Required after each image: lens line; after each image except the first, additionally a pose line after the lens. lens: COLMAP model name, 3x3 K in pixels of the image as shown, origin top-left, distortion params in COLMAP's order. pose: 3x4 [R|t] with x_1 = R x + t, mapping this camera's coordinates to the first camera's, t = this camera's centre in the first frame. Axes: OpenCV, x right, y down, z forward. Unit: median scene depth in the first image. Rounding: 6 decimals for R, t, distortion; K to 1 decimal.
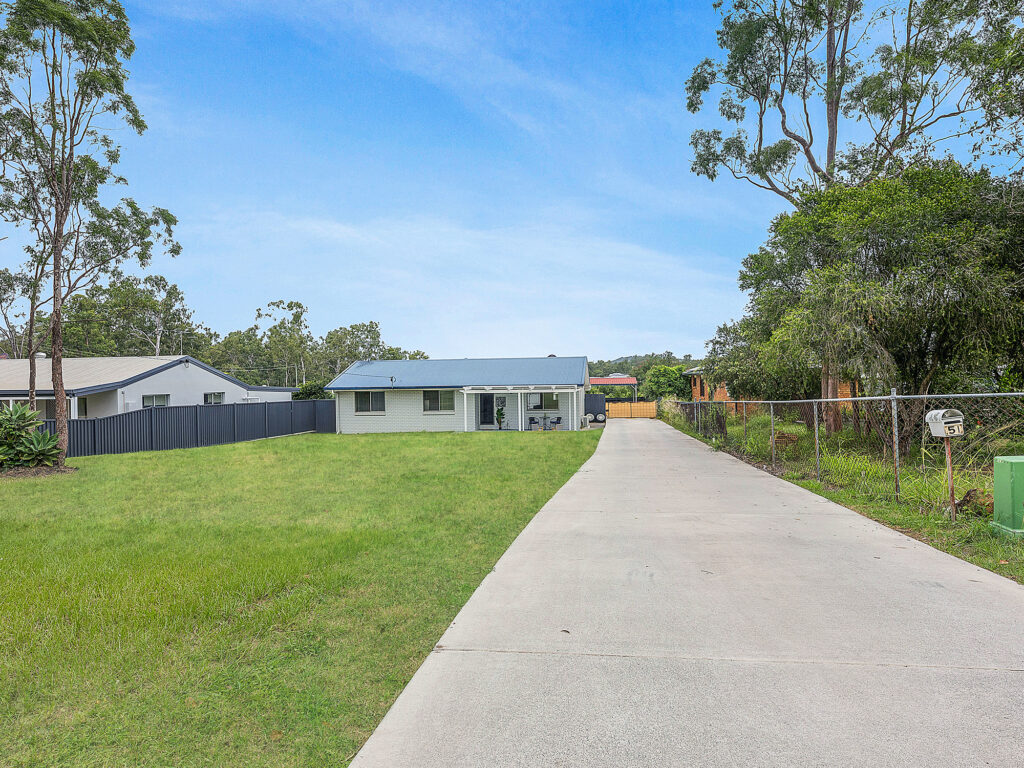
lens RADIAL K [[459.1, 0, 511.2], [0, 459.1, 389.4], [0, 0, 1]] dist [0.000862, 0.000011]
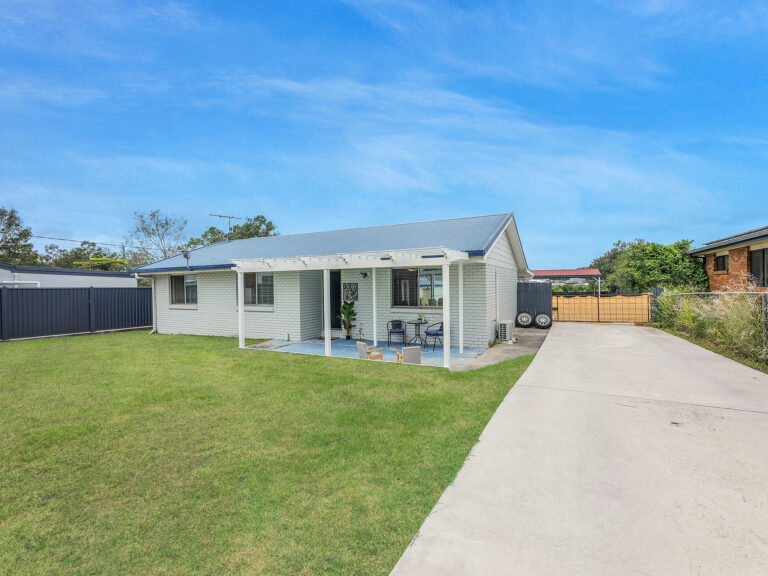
lens RADIAL K [[348.1, 0, 385.3], [0, 348.1, 287.8], [0, 0, 1]] dist [0.001506, 0.000141]
pose [[0.963229, 0.010430, -0.268478, 0.130237], [-0.007943, 0.999915, 0.010349, 0.016389], [0.268563, -0.007836, 0.963230, 0.551041]]
